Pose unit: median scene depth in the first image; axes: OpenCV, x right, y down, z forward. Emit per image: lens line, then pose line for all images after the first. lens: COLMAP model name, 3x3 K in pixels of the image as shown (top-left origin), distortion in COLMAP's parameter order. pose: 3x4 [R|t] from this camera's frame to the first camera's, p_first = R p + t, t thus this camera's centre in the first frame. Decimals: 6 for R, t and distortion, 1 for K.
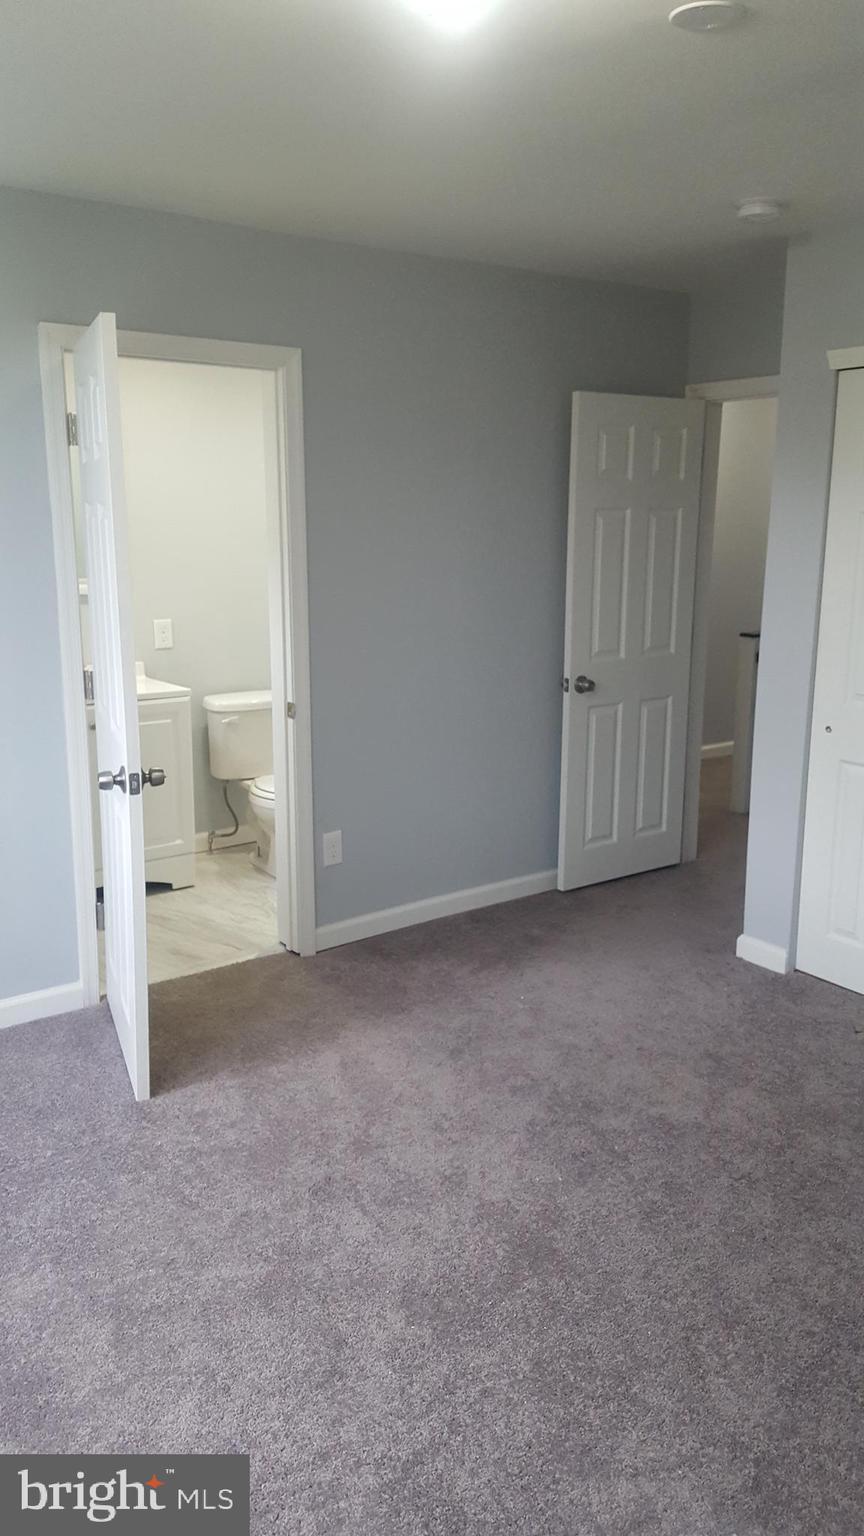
lens RADIAL K [[1158.9, 0, 429.0], [0, 1158.9, 764.2], [0, 0, 1]] dist [0.064289, -0.094570]
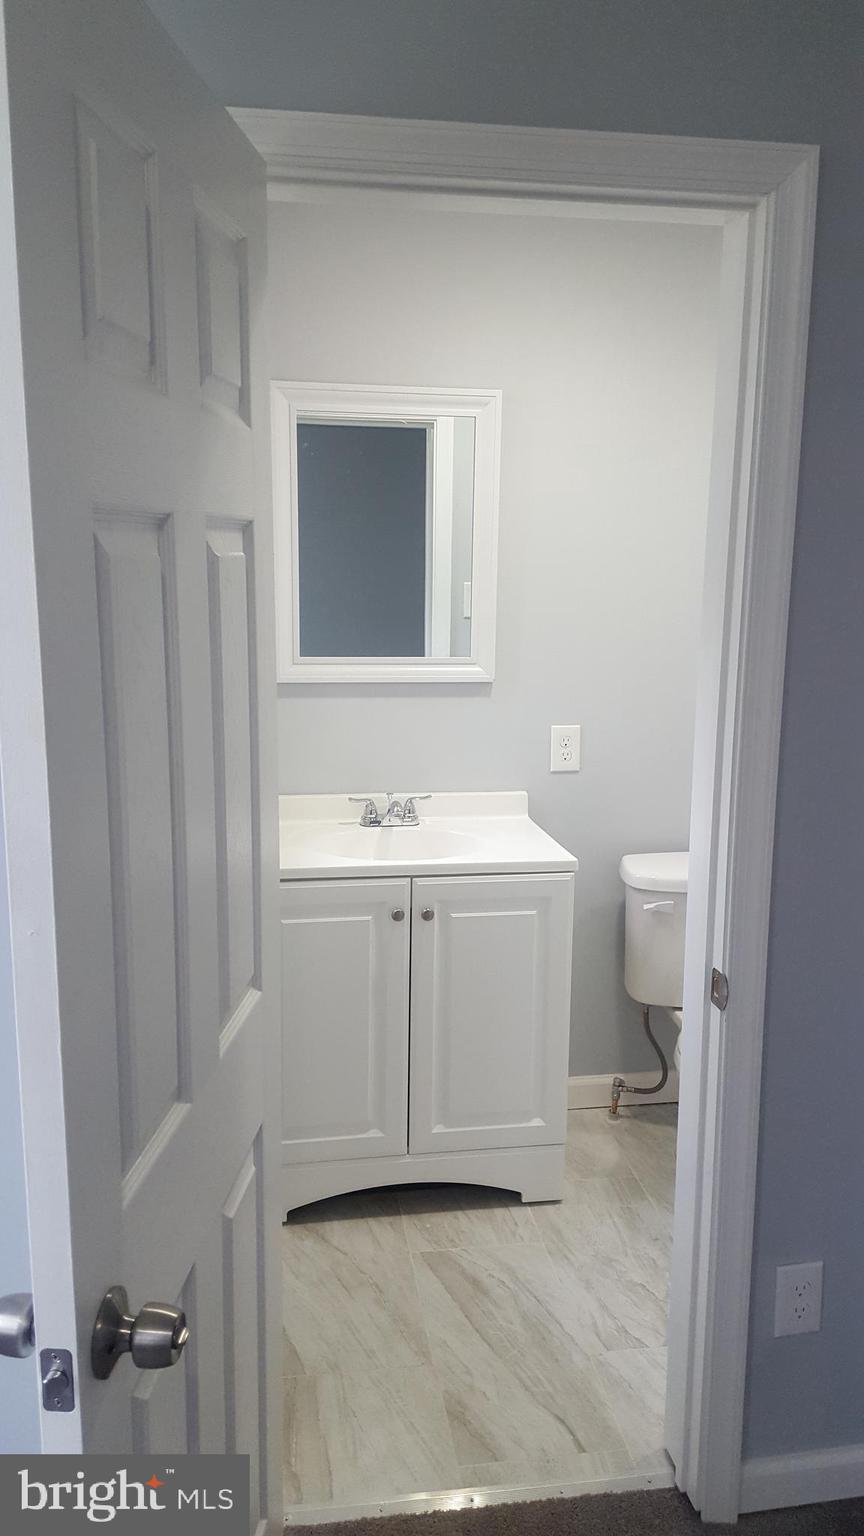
lens RADIAL K [[1158.9, 0, 429.0], [0, 1158.9, 764.2], [0, 0, 1]] dist [0.064289, -0.094570]
pose [[0.888820, 0.084397, -0.450417, -0.023429], [-0.100333, 0.994887, -0.011575, -0.105118], [0.447137, 0.055480, 0.892743, 0.508834]]
